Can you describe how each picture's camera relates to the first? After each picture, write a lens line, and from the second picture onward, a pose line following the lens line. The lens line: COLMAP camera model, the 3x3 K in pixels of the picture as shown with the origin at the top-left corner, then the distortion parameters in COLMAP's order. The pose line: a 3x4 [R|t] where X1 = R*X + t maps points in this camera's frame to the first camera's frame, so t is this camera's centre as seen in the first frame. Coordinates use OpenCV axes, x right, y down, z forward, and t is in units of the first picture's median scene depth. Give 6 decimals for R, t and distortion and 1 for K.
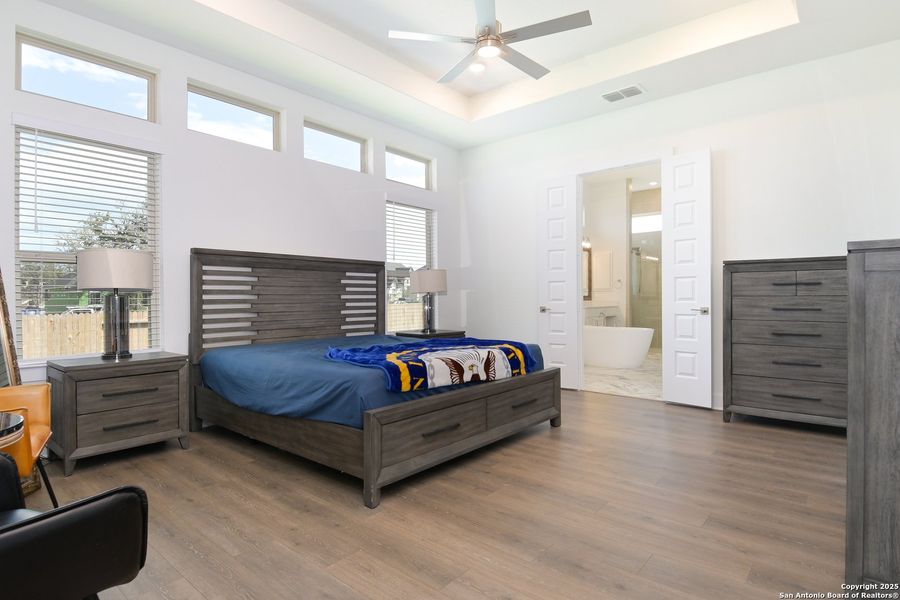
lens RADIAL K [[476.9, 0, 450.0], [0, 476.9, 300.0], [0, 0, 1]] dist [0.015238, -0.000943]
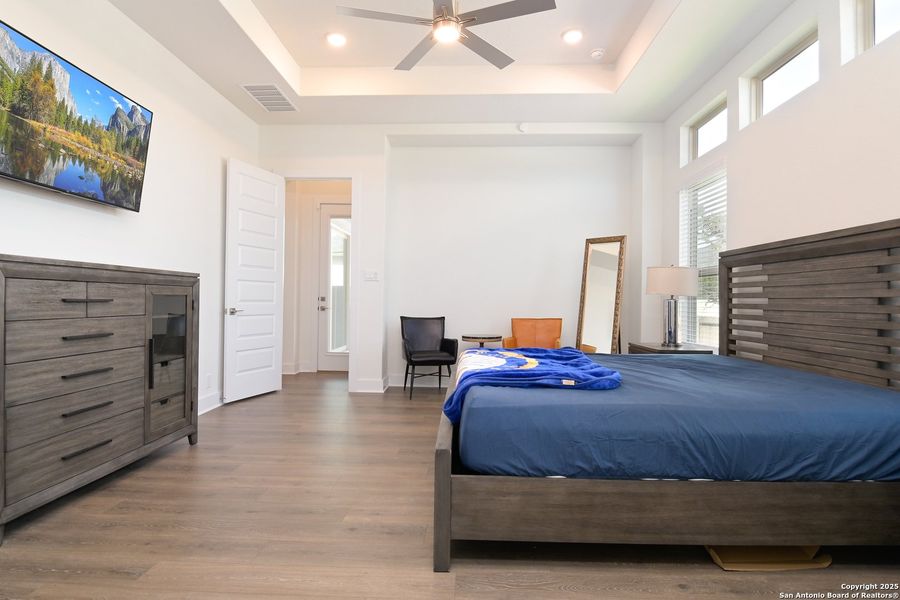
lens RADIAL K [[476.9, 0, 450.0], [0, 476.9, 300.0], [0, 0, 1]] dist [0.015238, -0.000943]
pose [[-0.778434, -0.003269, -0.627718, 0.527600], [-0.008662, 0.999947, 0.005535, -0.009205], [0.627666, 0.009746, -0.778421, 1.396482]]
